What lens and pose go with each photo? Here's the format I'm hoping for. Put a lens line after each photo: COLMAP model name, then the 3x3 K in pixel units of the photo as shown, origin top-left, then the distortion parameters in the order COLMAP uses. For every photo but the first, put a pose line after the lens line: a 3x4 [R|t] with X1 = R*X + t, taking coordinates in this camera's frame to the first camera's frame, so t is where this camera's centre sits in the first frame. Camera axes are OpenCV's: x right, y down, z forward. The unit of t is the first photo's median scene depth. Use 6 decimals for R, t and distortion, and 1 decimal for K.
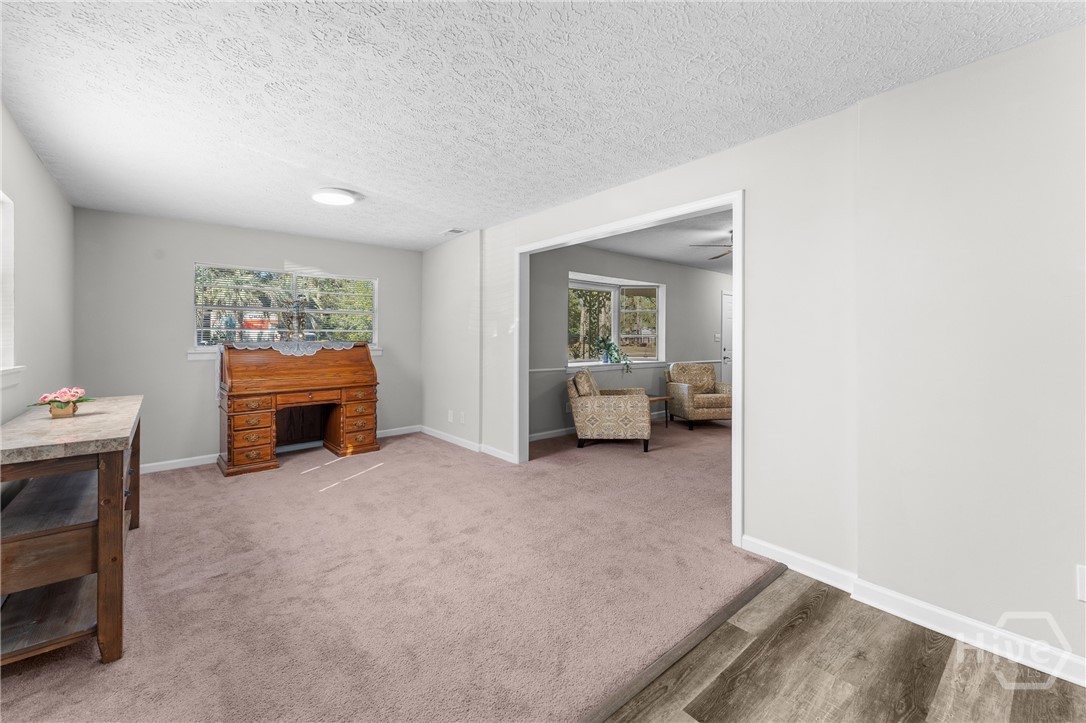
lens RADIAL K [[441.6, 0, 535.8], [0, 441.6, 336.4], [0, 0, 1]] dist [0.002324, -0.000077]
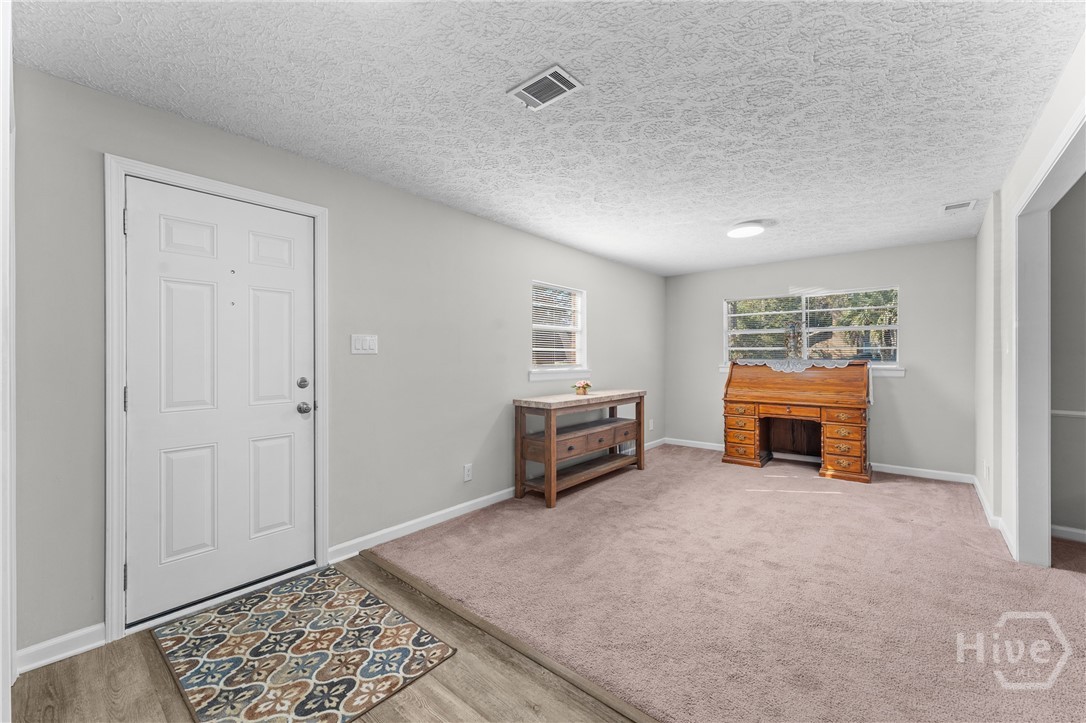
lens RADIAL K [[436.4, 0, 555.3], [0, 436.4, 354.5], [0, 0, 1]] dist [0.002102, 0.000264]
pose [[0.183170, -0.002593, -0.983078, 0.432100], [0.002710, 0.999994, -0.002133, 0.001447], [0.983077, -0.002274, 0.183176, 0.253491]]
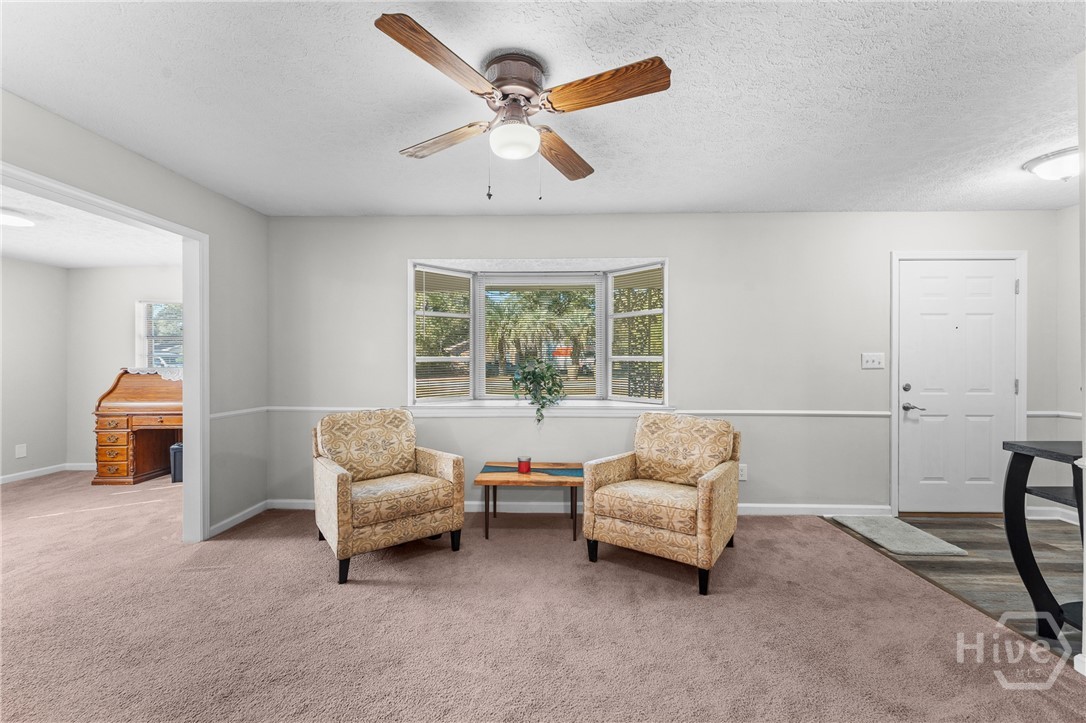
lens RADIAL K [[430.4, 0, 546.2], [0, 430.4, 364.4], [0, 0, 1]] dist [0.001054, 0.000224]
pose [[0.750984, -0.001127, -0.660319, 0.828456], [0.004498, 0.999984, 0.003409, 0.007153], [0.660305, -0.005530, 0.750977, 0.851138]]
